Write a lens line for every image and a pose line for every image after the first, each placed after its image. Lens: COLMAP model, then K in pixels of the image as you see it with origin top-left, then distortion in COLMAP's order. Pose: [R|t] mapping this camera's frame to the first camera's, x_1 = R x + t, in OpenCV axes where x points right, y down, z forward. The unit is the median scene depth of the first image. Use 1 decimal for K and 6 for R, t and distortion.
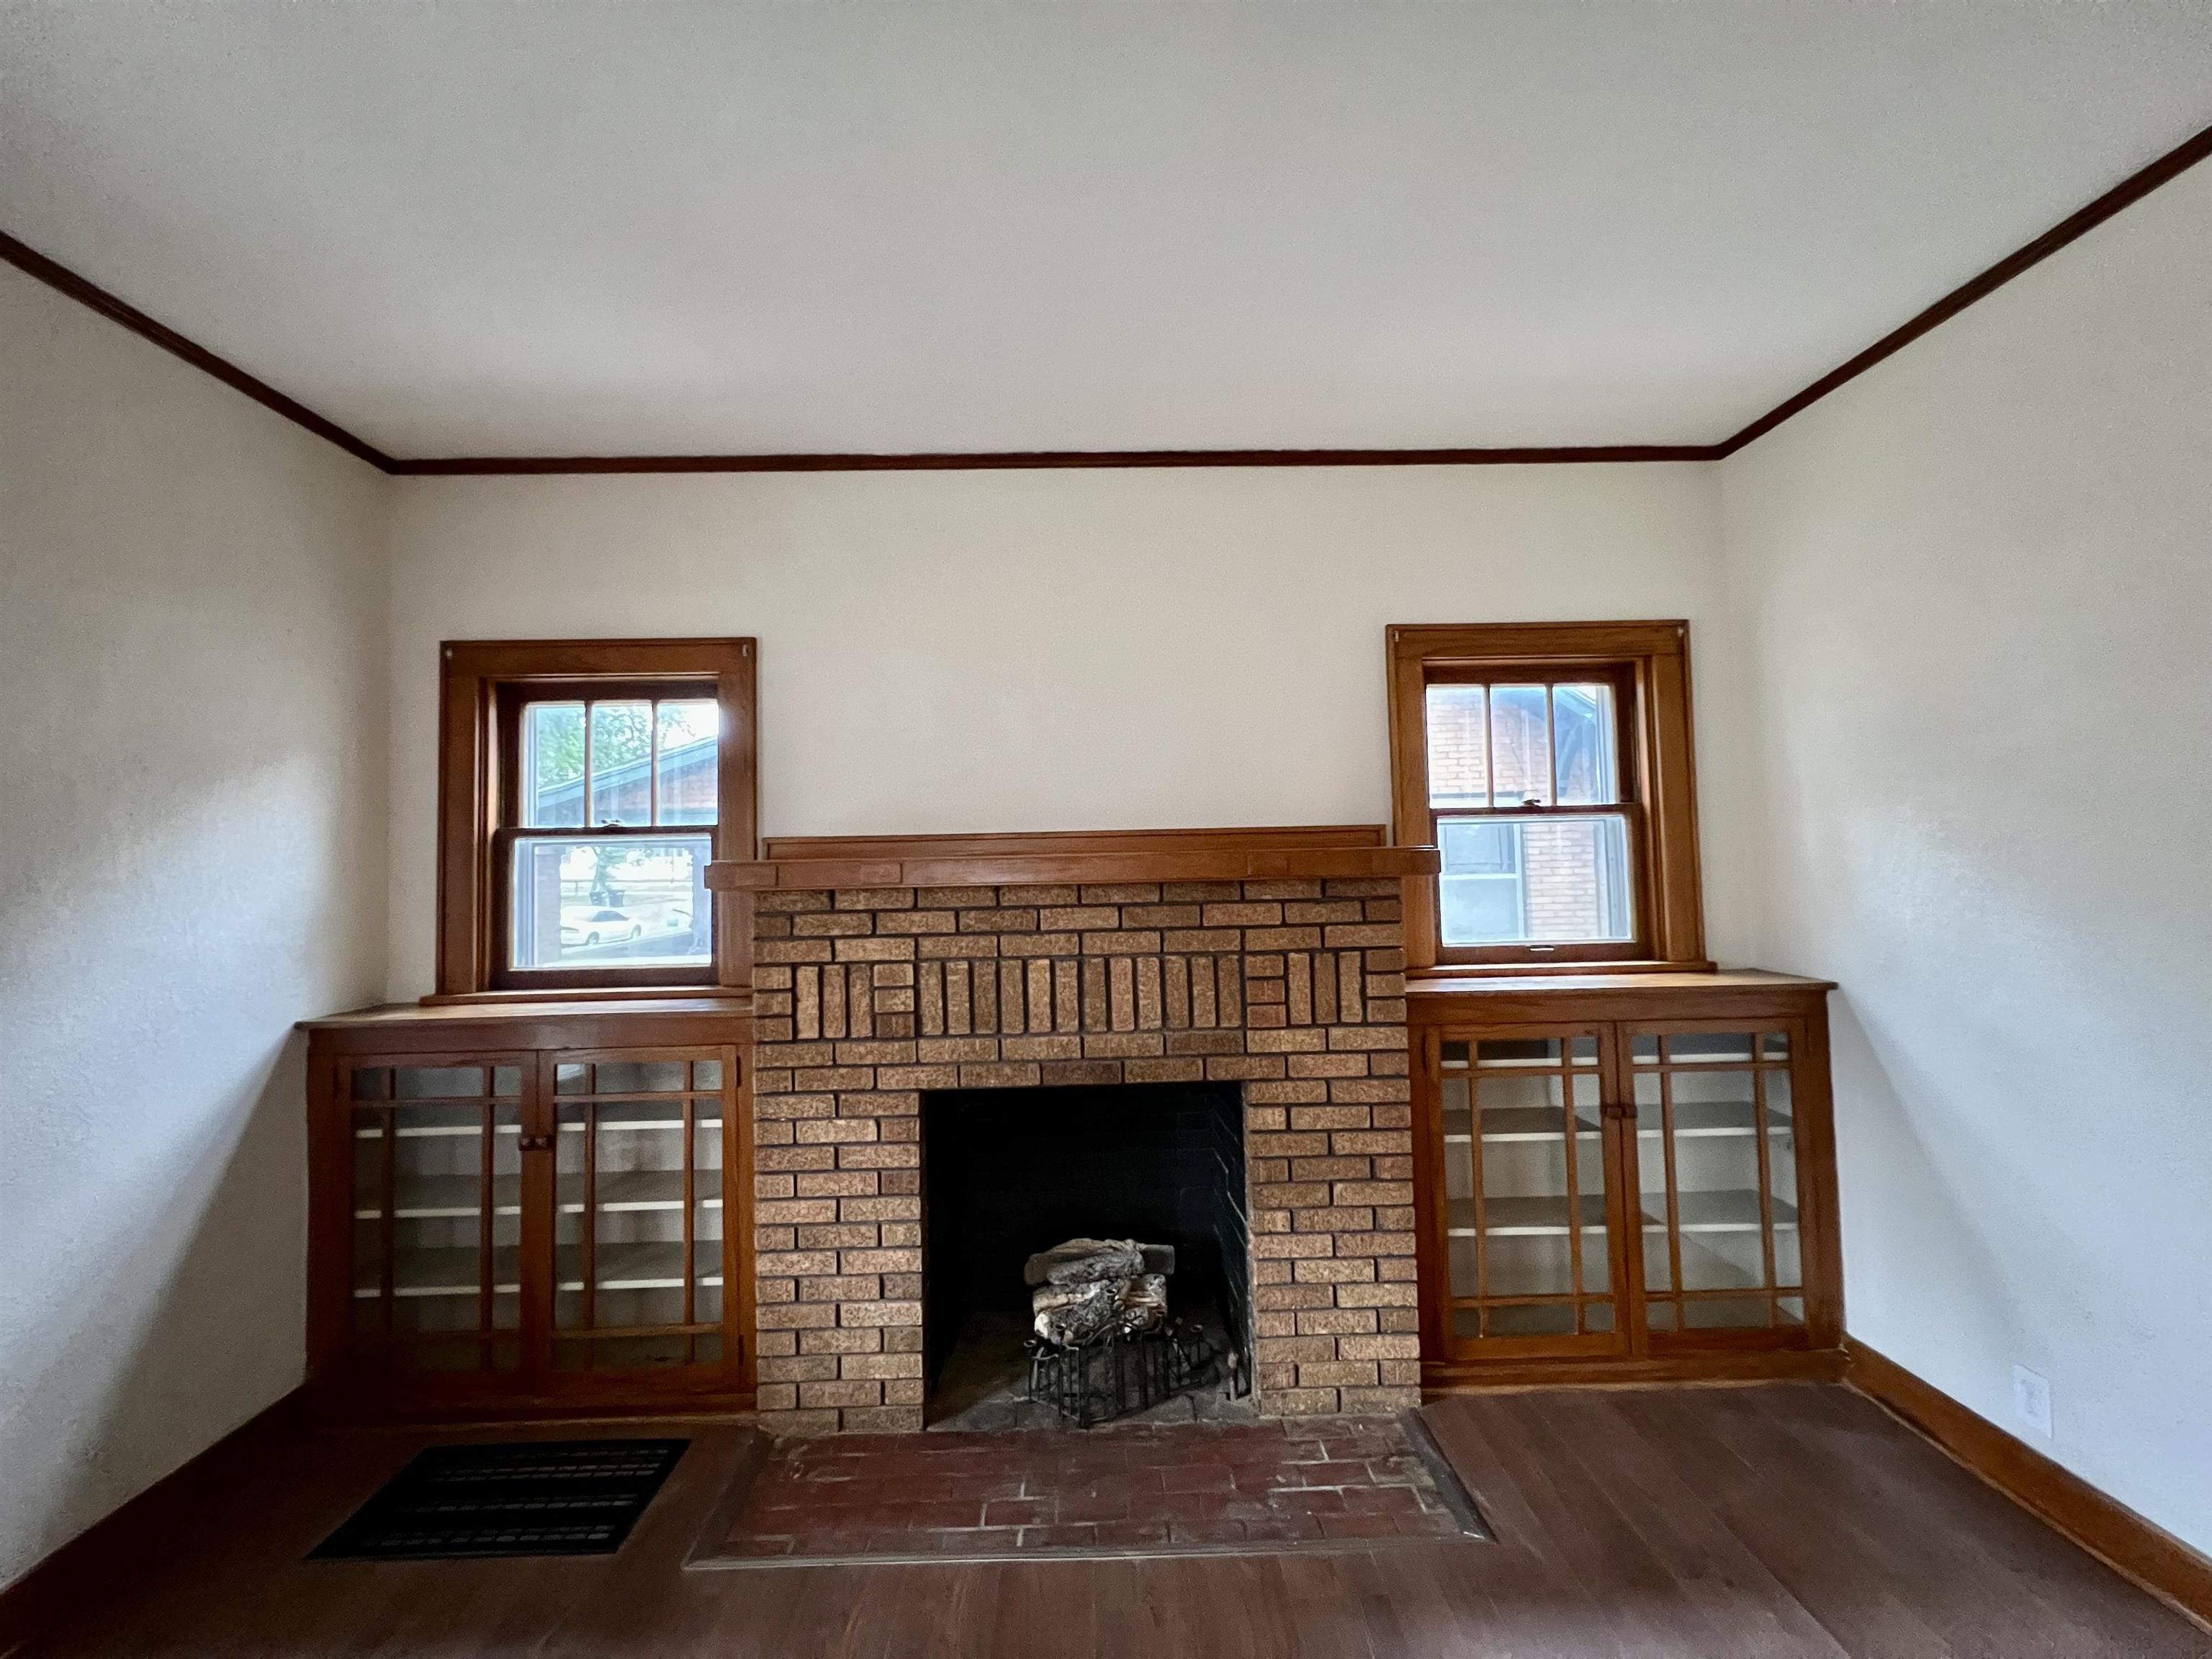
lens RADIAL K [[871.0, 0, 1047.8], [0, 871.0, 823.1], [0, 0, 1]] dist [-0.001968, -0.000024]
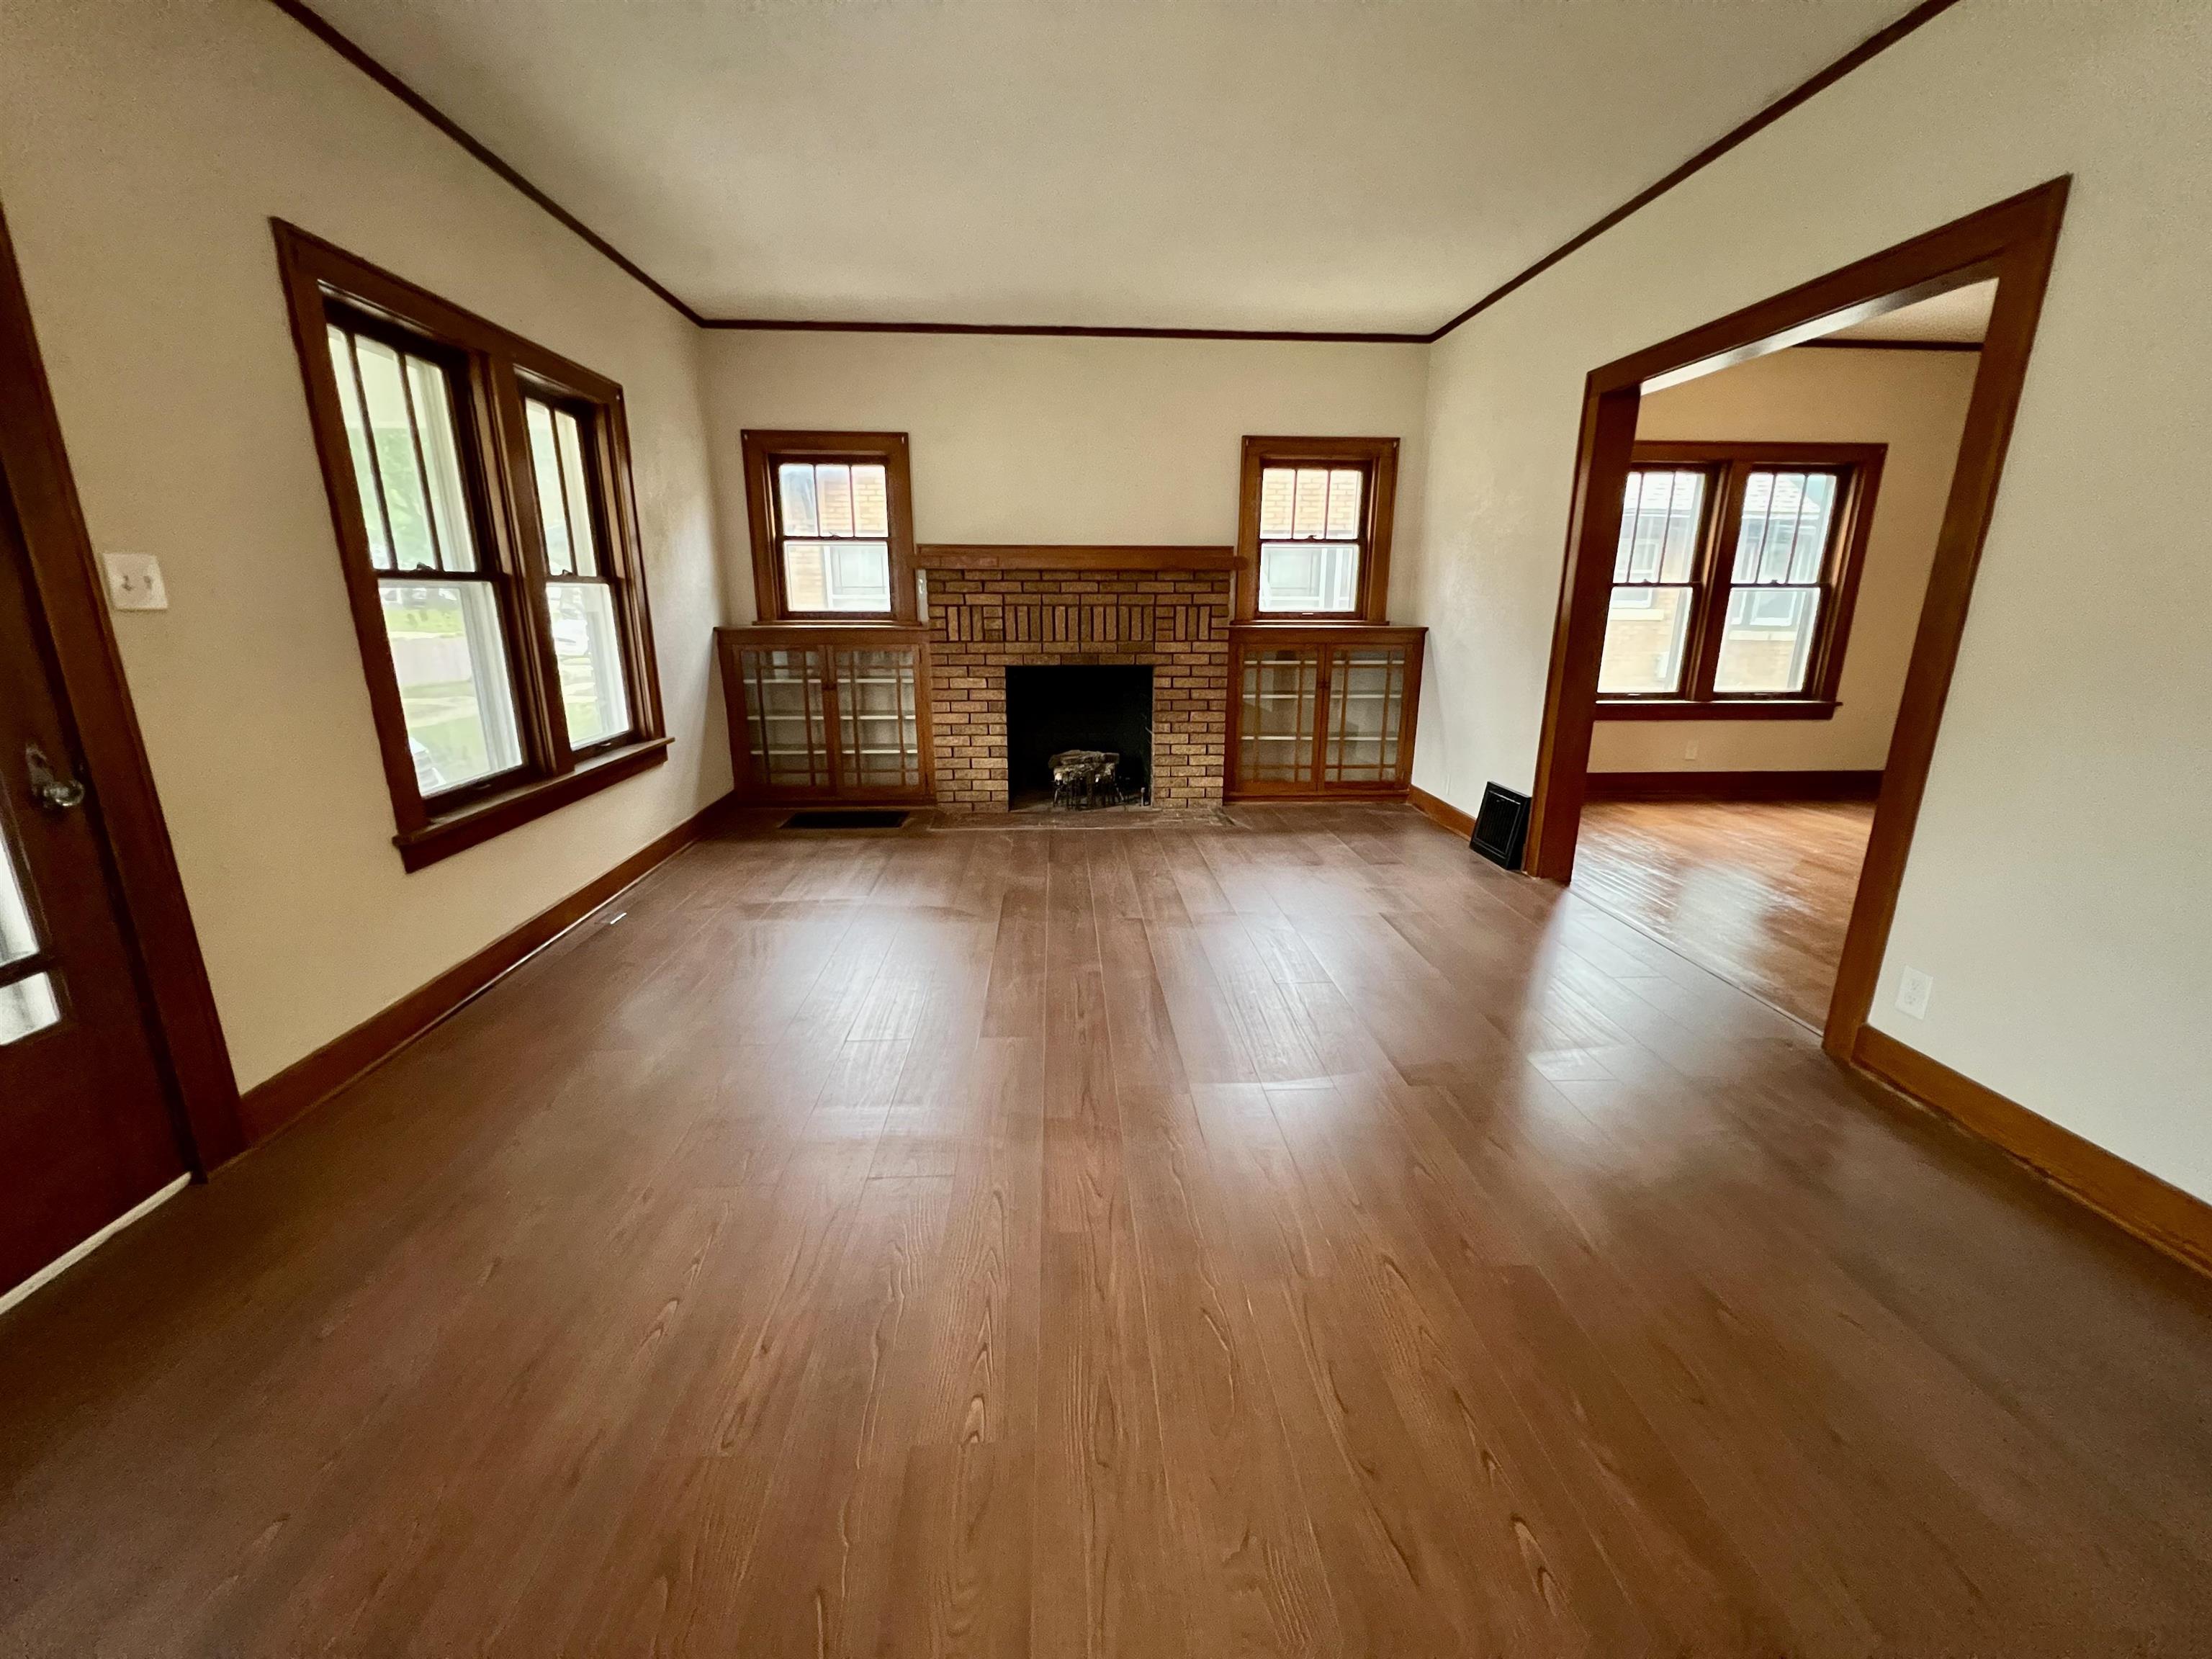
lens RADIAL K [[871.0, 0, 1097.9], [0, 871.0, 811.2], [0, 0, 1]] dist [-0.001968, -0.000024]
pose [[0.995938, -0.000393, 0.090043, -0.109815], [-0.025358, 0.958292, 0.284662, 0.027615], [-0.086399, -0.285789, 0.954390, -1.182535]]
